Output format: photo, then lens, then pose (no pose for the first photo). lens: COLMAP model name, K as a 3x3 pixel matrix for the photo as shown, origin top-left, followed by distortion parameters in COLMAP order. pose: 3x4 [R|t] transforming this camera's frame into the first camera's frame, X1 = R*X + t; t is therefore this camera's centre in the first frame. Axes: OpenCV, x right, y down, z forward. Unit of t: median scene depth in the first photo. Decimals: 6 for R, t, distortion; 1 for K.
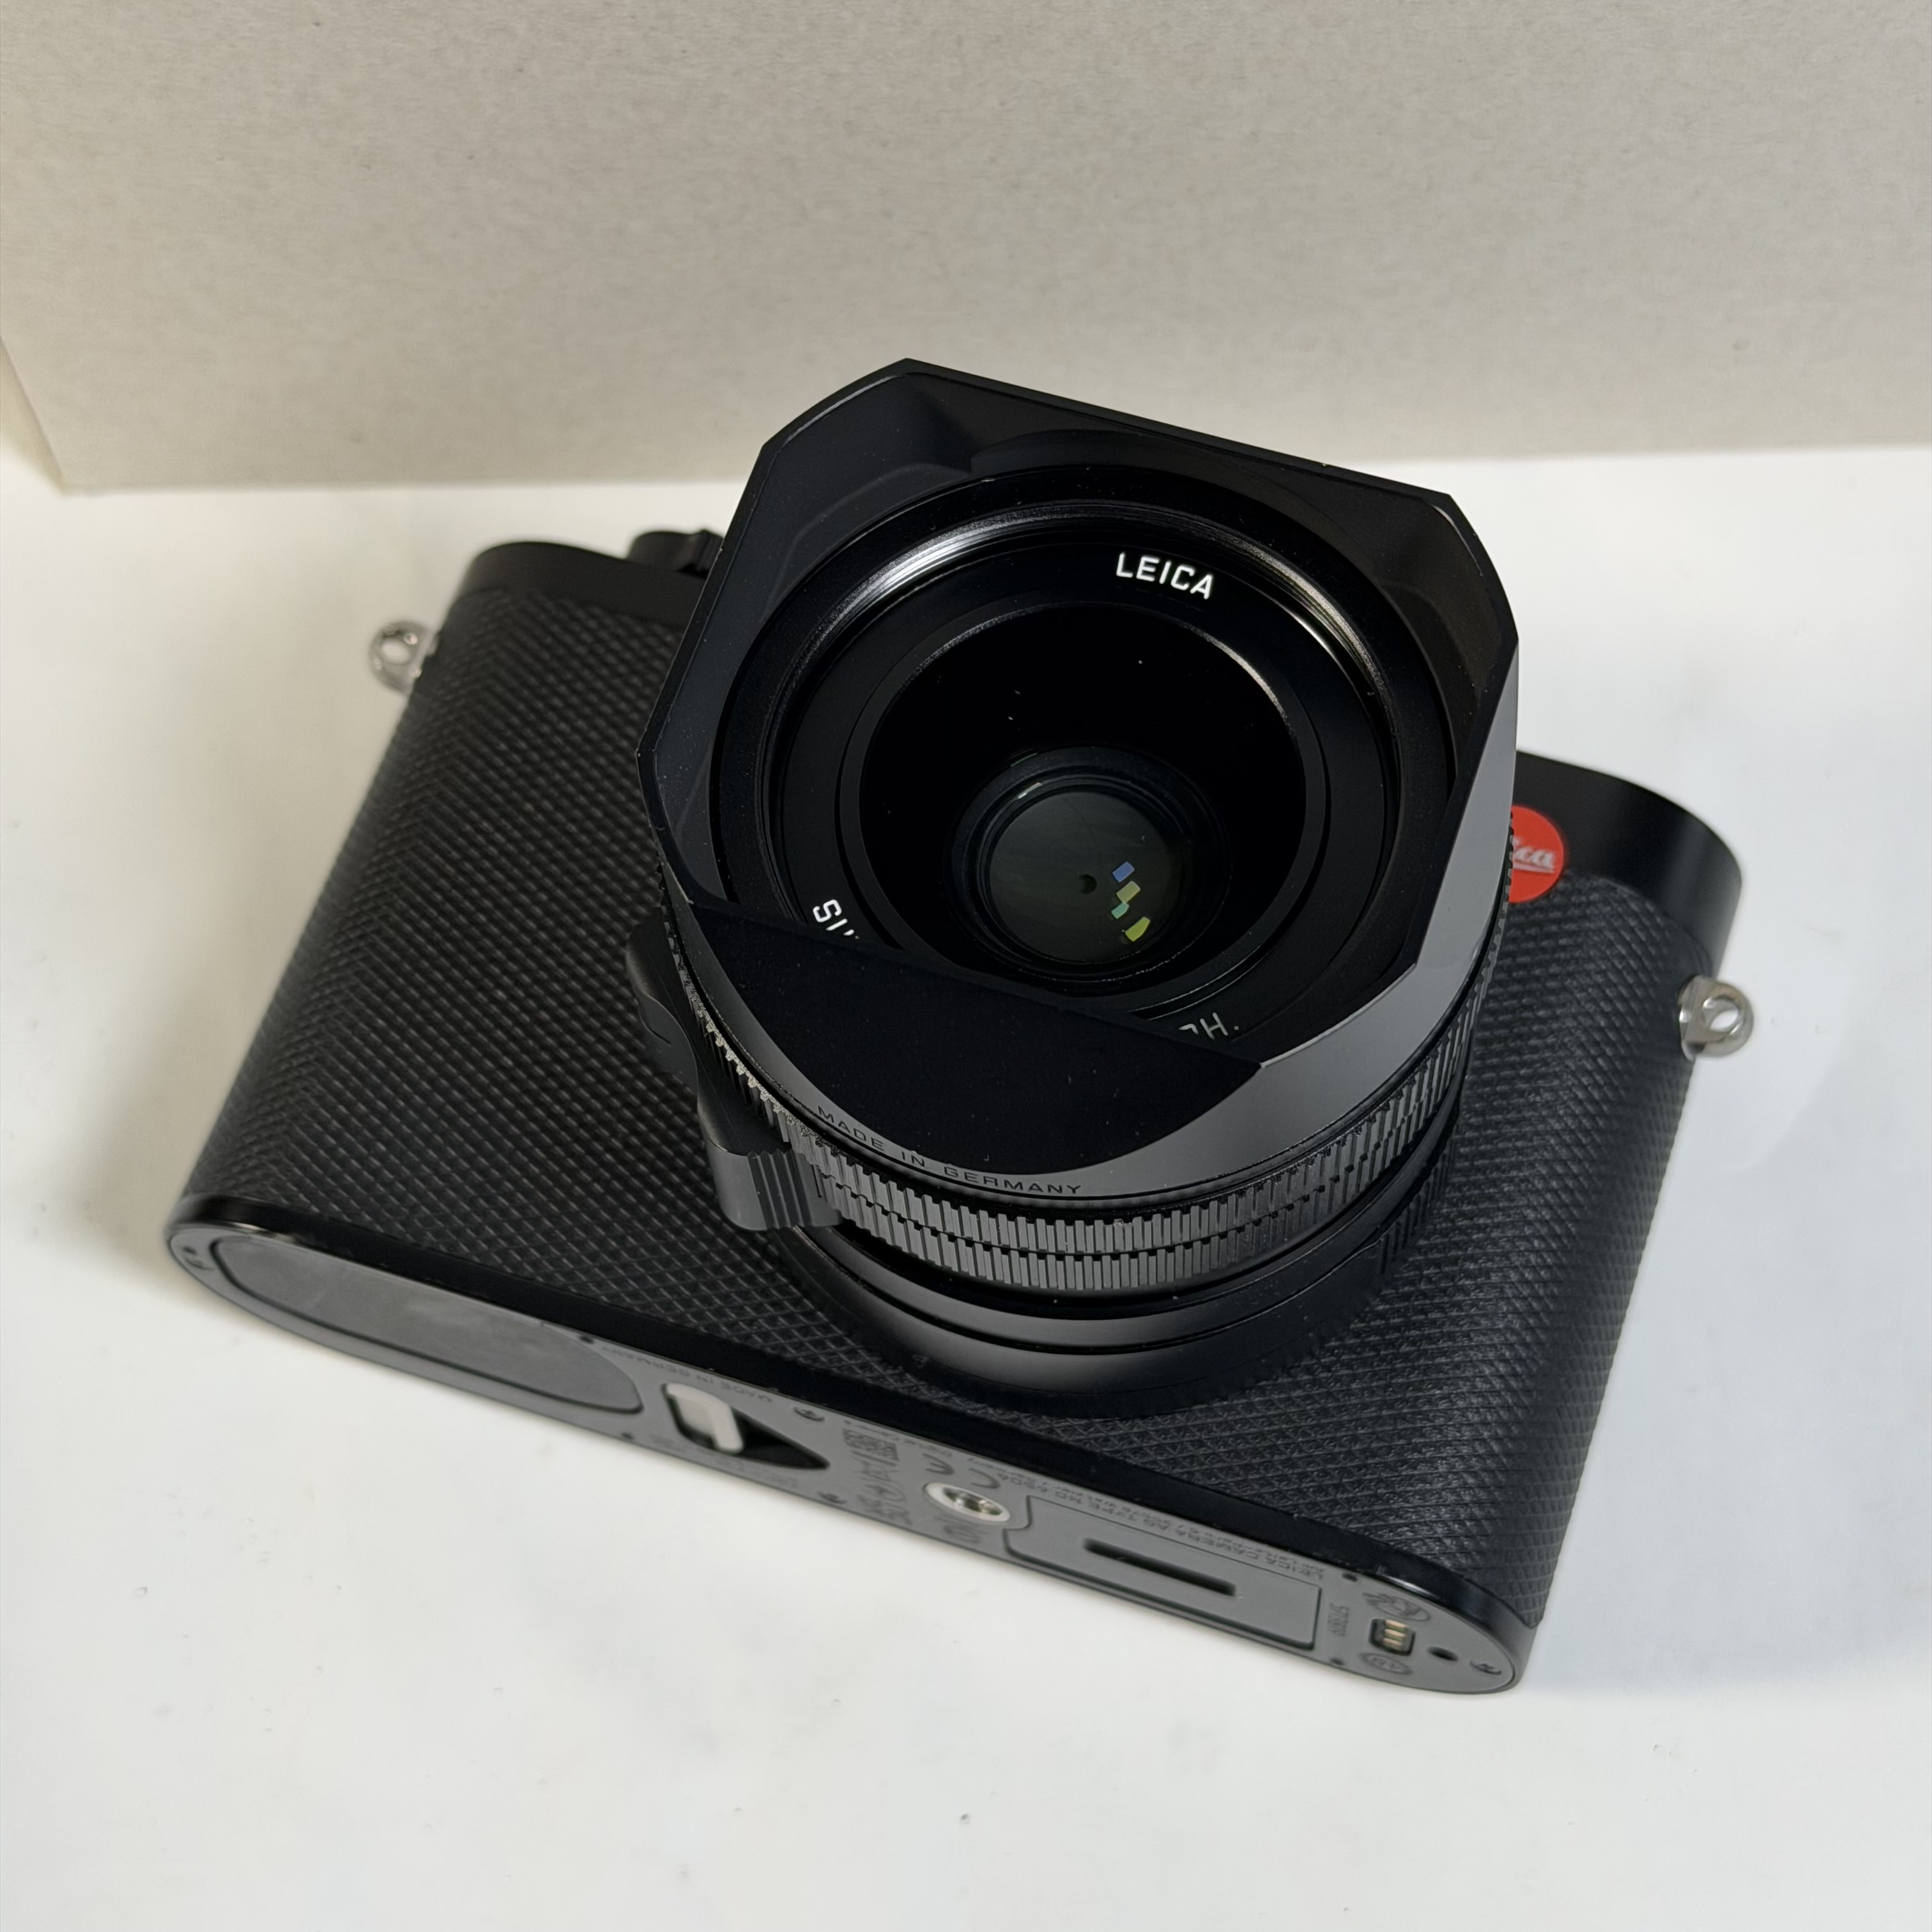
lens RADIAL K [[3712.8, 0, 966.0], [0, 3712.8, 966.0], [0, 0, 1]] dist [0.175892, -0.278372]
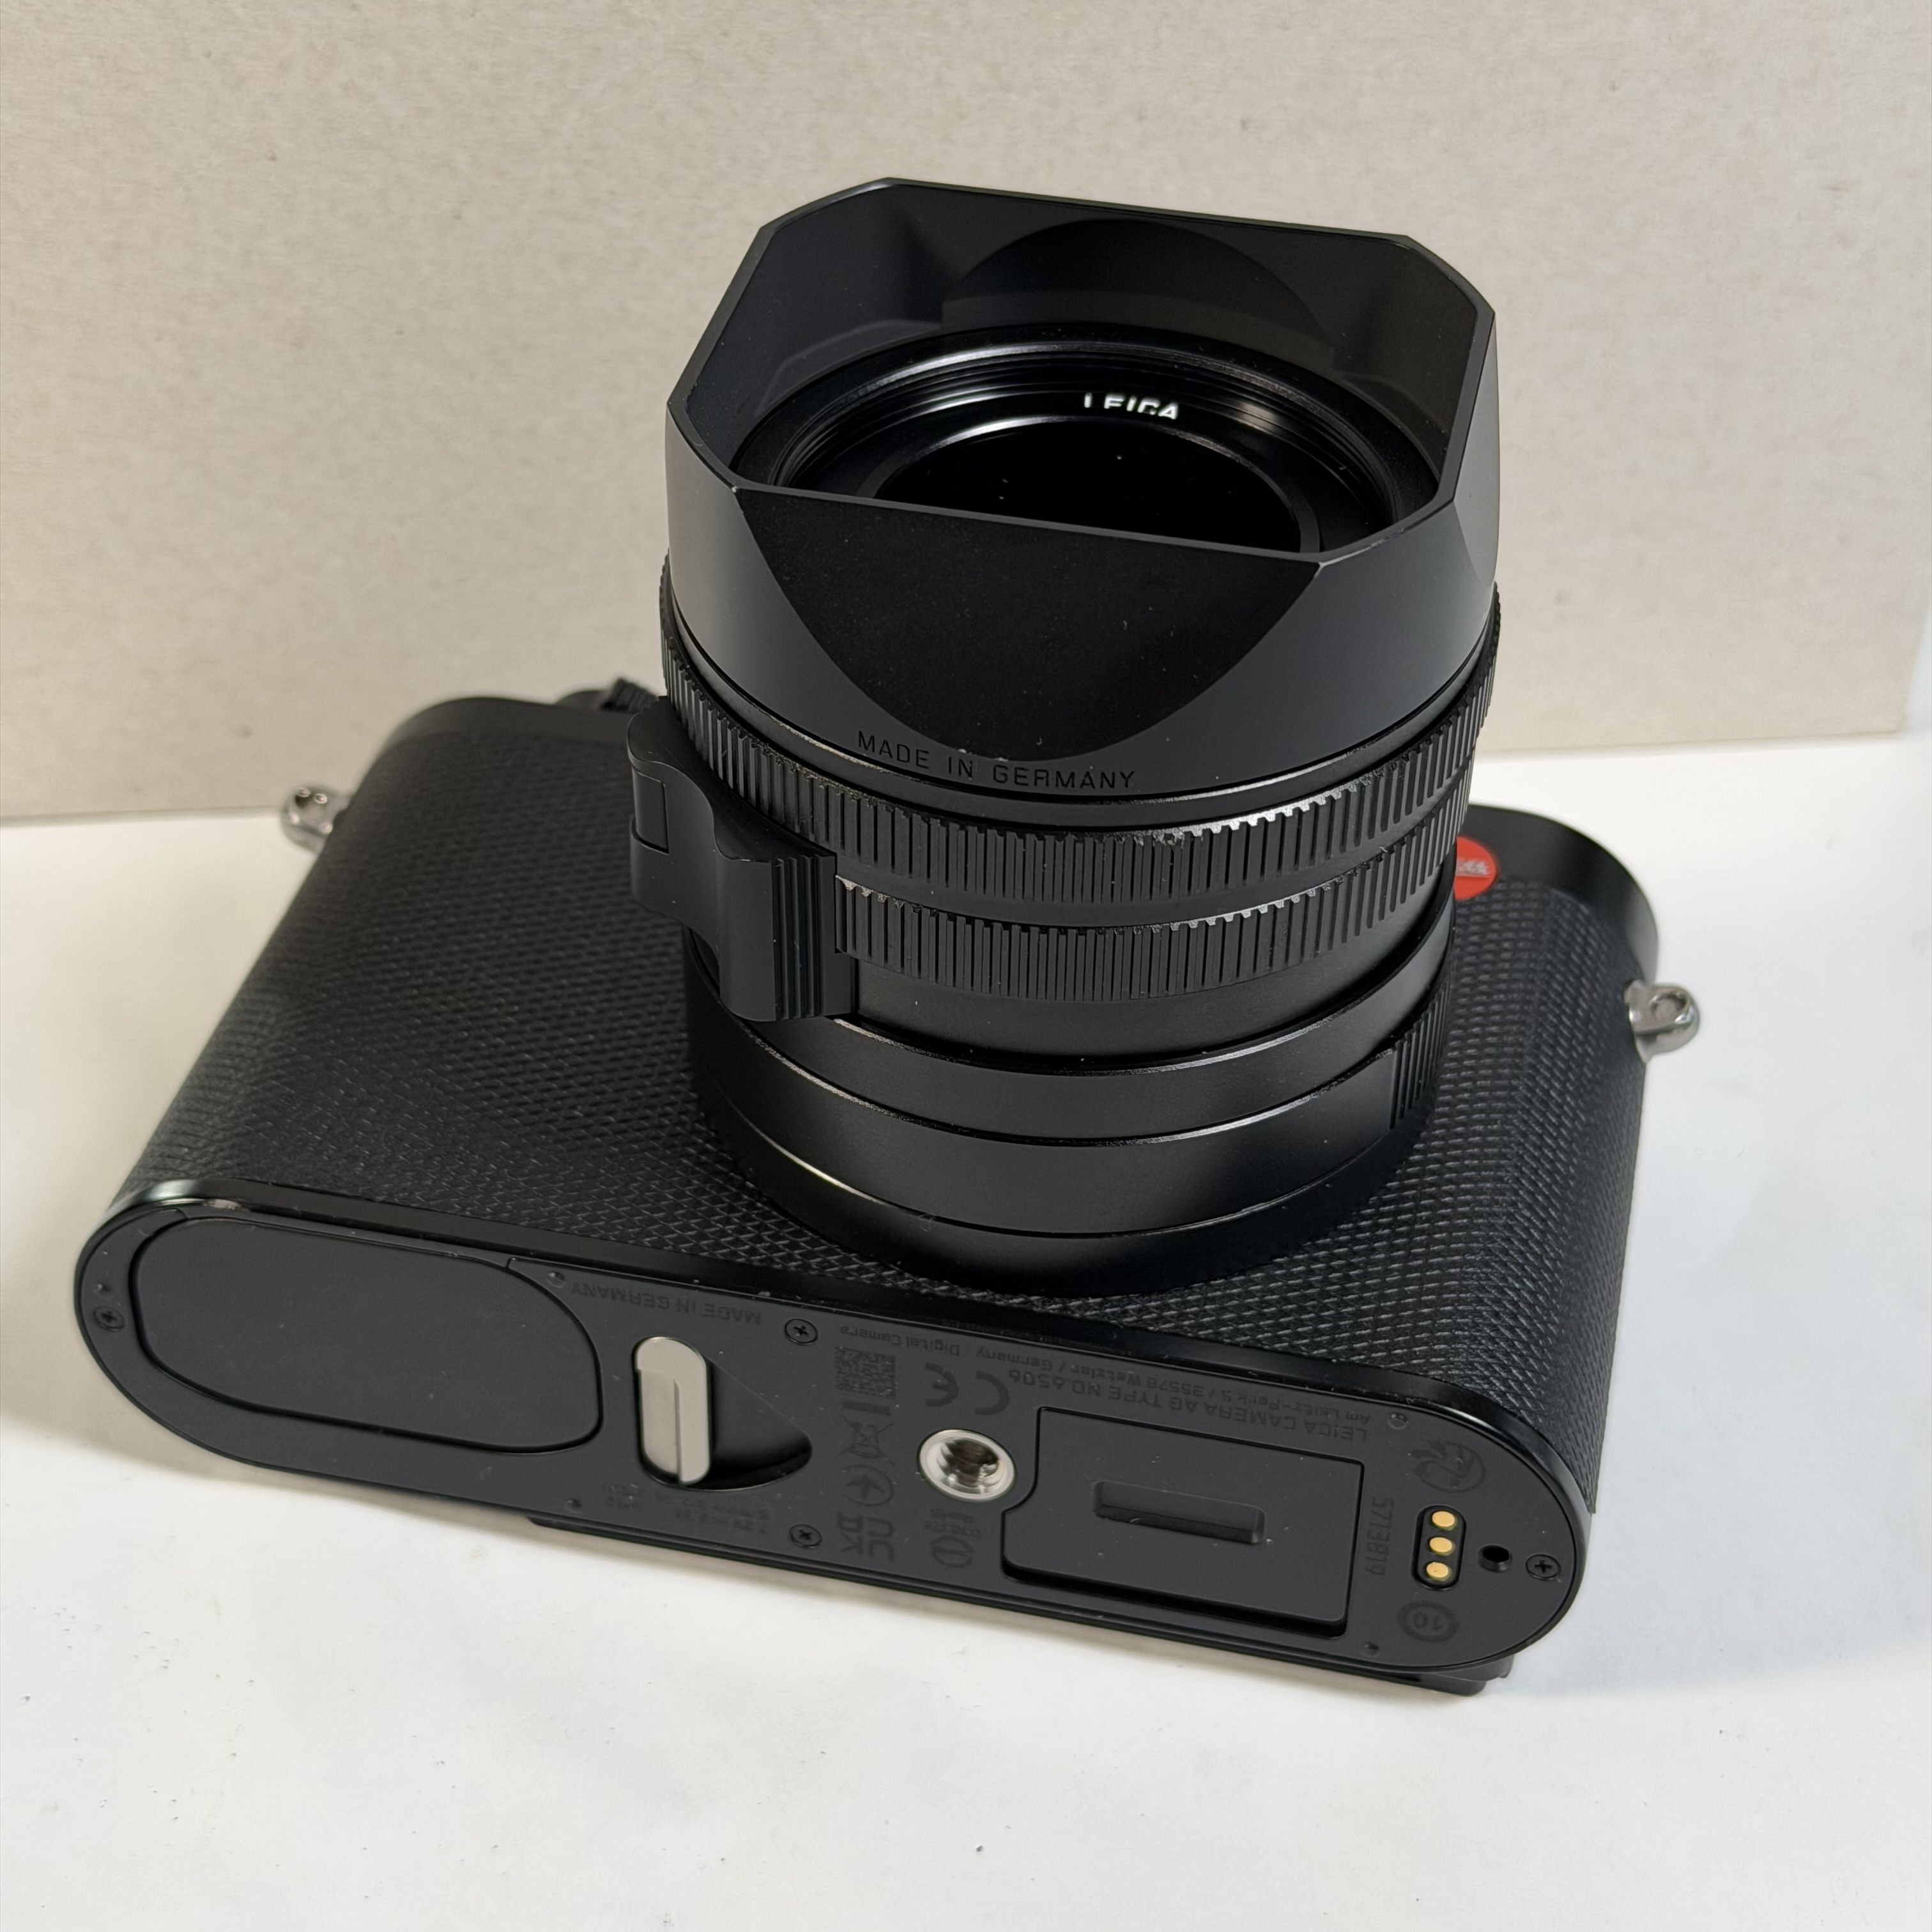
lens RADIAL K [[3703.8, 0, 966.0], [0, 3703.8, 966.0], [0, 0, 1]] dist [0.086956, 0.199414]
pose [[0.992272, -0.020707, 0.122341, -0.109676], [0.071817, 0.899884, -0.430175, 0.427897], [-0.101185, 0.435637, 0.894417, 0.122570]]
